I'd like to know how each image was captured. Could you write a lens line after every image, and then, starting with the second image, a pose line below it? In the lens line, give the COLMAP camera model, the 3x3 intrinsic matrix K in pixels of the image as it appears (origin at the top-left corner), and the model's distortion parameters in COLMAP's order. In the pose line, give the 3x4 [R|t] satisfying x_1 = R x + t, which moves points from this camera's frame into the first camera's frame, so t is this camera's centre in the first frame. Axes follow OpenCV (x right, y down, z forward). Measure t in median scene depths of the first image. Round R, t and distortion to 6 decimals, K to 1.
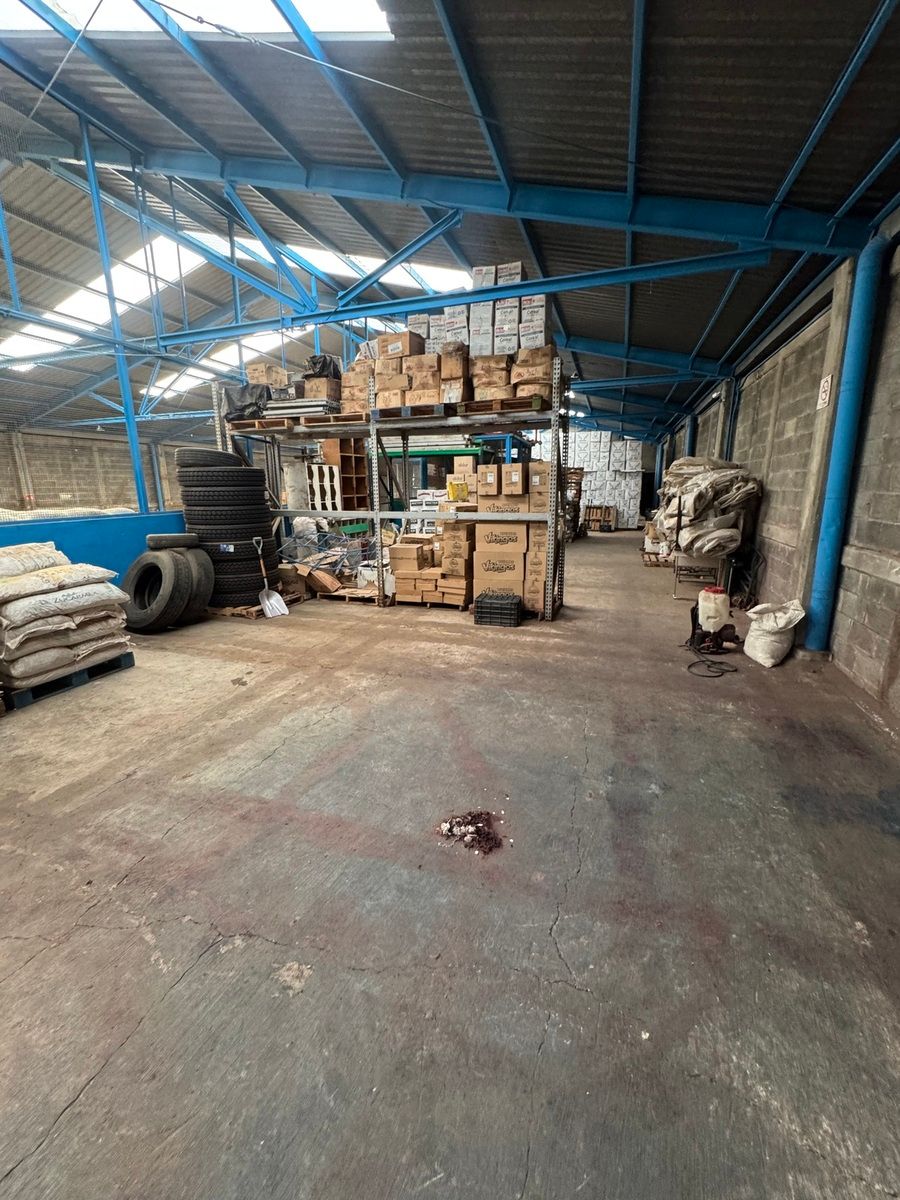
lens RADIAL K [[478.3, 0, 451.8], [0, 478.3, 600.0], [0, 0, 1]] dist [-0.001315, -0.001021]
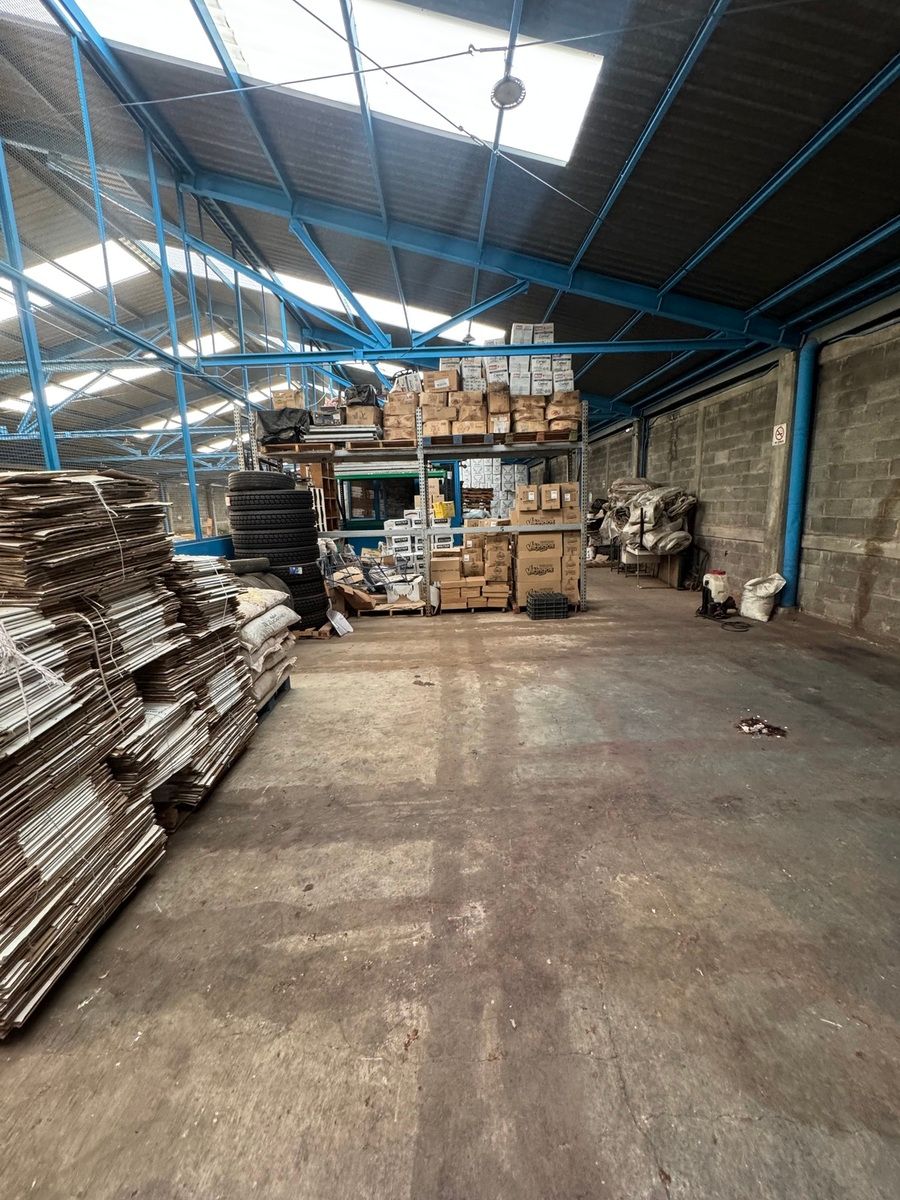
lens RADIAL K [[478.3, 0, 451.5], [0, 478.3, 600.4], [0, 0, 1]] dist [-0.001315, -0.001021]
pose [[0.940710, -0.088664, 0.327420, -0.611676], [0.102949, 0.994333, -0.026522, 0.016136], [-0.323213, 0.058657, 0.944507, -0.050317]]
